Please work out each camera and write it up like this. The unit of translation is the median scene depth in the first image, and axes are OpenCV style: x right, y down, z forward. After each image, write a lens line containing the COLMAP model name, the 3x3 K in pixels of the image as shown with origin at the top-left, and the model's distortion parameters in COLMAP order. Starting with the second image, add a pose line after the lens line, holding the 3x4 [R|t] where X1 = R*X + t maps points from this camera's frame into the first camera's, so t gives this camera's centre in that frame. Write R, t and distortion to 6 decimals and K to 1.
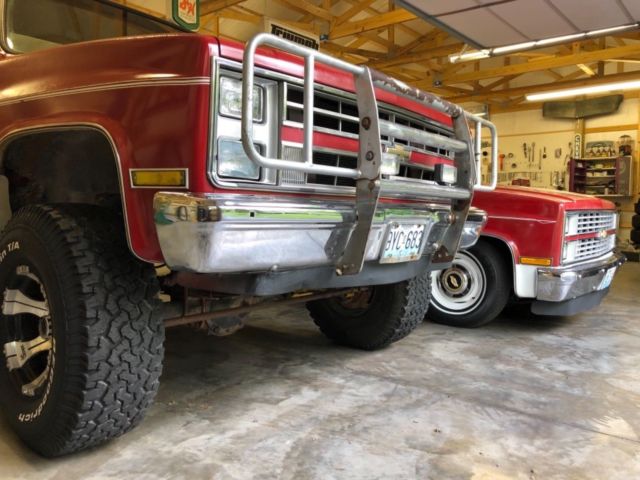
lens RADIAL K [[533.0, 0, 327.0], [0, 533.0, 239.2], [0, 0, 1]] dist [0.010894, -0.014108]
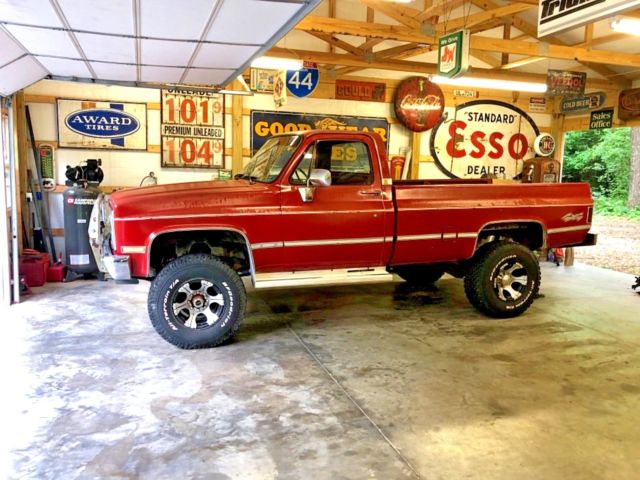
lens RADIAL K [[533.0, 0, 319.1], [0, 533.0, 240.1], [0, 0, 1]] dist [0.010894, -0.014108]
pose [[-0.539193, 0.087660, -0.837608, 1.449821], [-0.075000, 0.985619, 0.151429, -0.443905], [0.838836, 0.144470, -0.524864, 2.671400]]
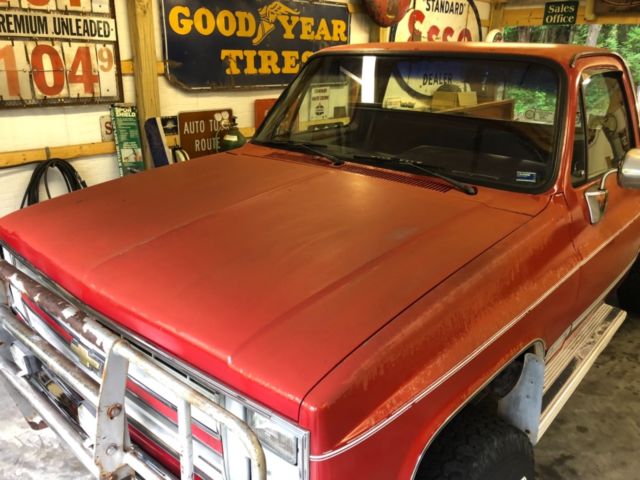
lens RADIAL K [[533.0, 0, 319.4], [0, 533.0, 238.6], [0, 0, 1]] dist [0.010894, -0.014108]
pose [[-0.043803, 0.309714, -0.949820, 0.694644], [-0.060106, 0.948193, 0.311956, -0.491013], [0.997230, 0.070755, -0.022918, 1.100973]]
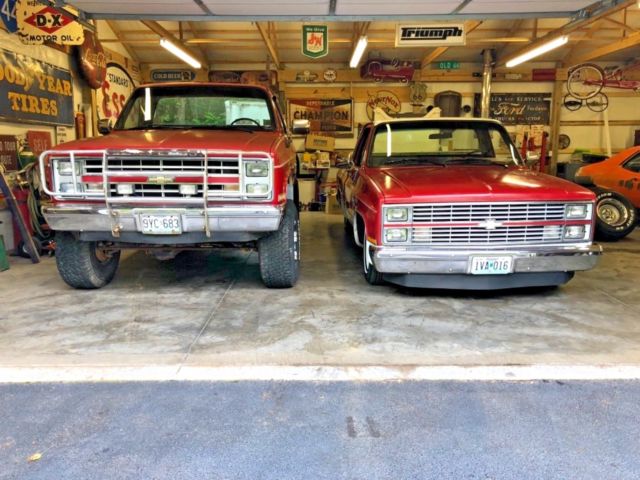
lens RADIAL K [[533.0, 0, 318.3], [0, 533.0, 241.6], [0, 0, 1]] dist [0.010894, -0.014108]
pose [[0.639849, 0.115851, -0.759718, 1.729029], [-0.028311, 0.991454, 0.127345, -0.169901], [0.767979, -0.059974, 0.637661, 0.137729]]
